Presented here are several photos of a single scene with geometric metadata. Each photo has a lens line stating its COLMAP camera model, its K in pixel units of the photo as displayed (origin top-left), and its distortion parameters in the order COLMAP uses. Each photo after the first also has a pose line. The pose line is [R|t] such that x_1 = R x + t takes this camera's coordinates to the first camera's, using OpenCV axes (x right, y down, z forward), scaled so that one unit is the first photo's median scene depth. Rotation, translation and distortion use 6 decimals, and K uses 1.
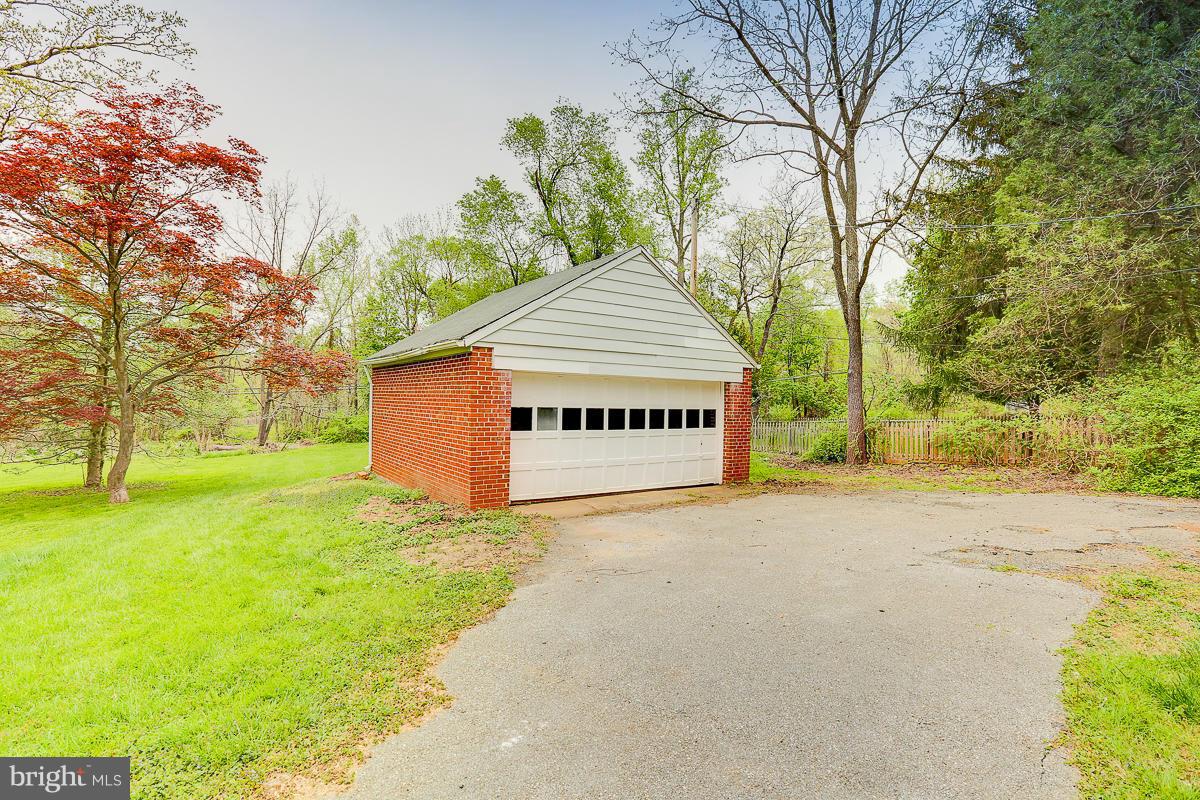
lens RADIAL K [[557.9, 0, 601.3], [0, 557.9, 401.2], [0, 0, 1]] dist [-0.058223, 0.029197]
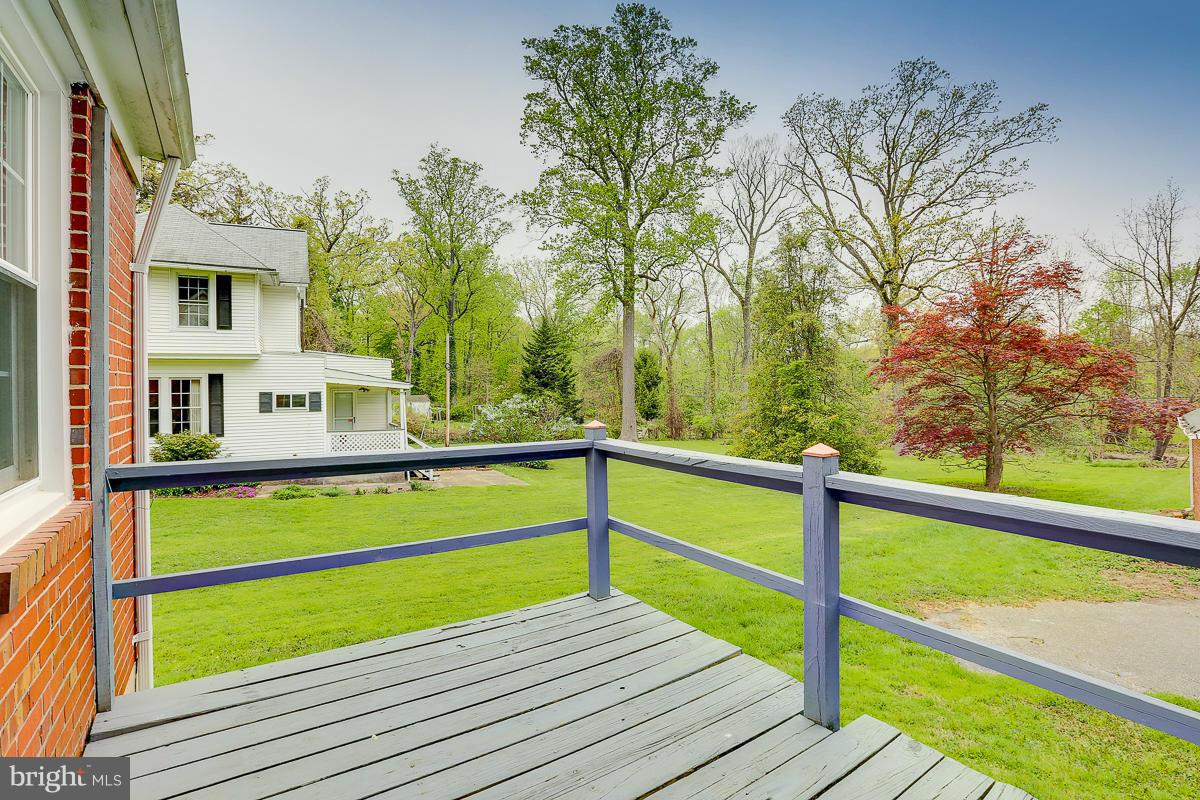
lens RADIAL K [[607.1, 0, 596.6], [0, 607.1, 378.0], [0, 0, 1]] dist [-0.069466, 0.040517]
pose [[0.182920, -0.022033, -0.982881, 1.790431], [0.020153, 0.999623, -0.018658, -0.492533], [0.982921, -0.016395, 0.183295, -1.354446]]
